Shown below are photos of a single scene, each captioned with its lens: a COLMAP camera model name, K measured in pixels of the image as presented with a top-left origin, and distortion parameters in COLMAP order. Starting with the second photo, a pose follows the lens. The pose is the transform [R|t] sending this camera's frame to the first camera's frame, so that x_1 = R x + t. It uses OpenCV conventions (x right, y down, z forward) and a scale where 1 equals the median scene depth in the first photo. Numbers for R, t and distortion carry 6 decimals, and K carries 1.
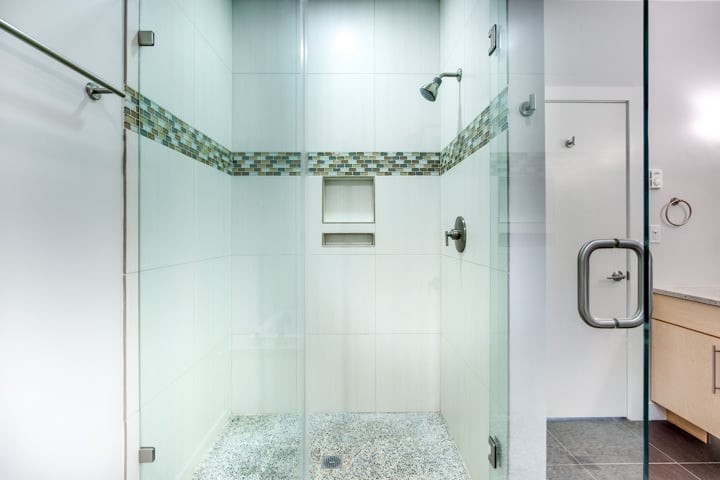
lens RADIAL K [[351.1, 0, 350.6], [0, 351.1, 232.5], [0, 0, 1]] dist [-0.005839, -0.000665]
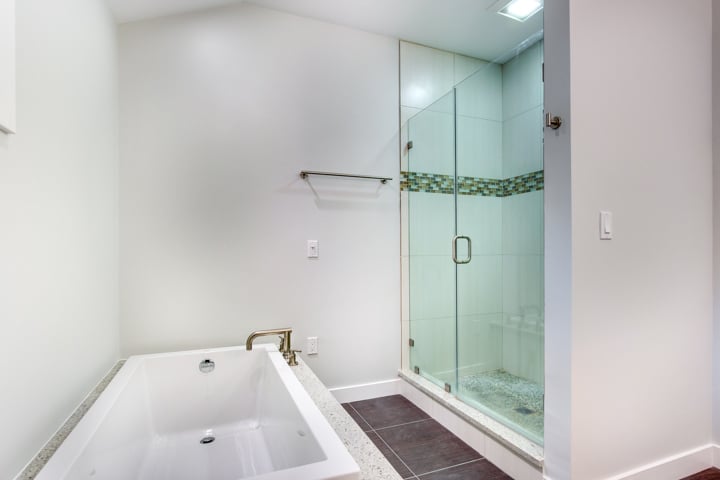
lens RADIAL K [[366.3, 0, 361.2], [0, 366.3, 253.1], [0, 0, 1]] dist [-0.003169, 0.000252]
pose [[0.362528, 0.002970, -0.931968, 1.073021], [0.006765, 0.999960, 0.005818, 0.061508], [0.931948, -0.008414, 0.362494, -0.058586]]
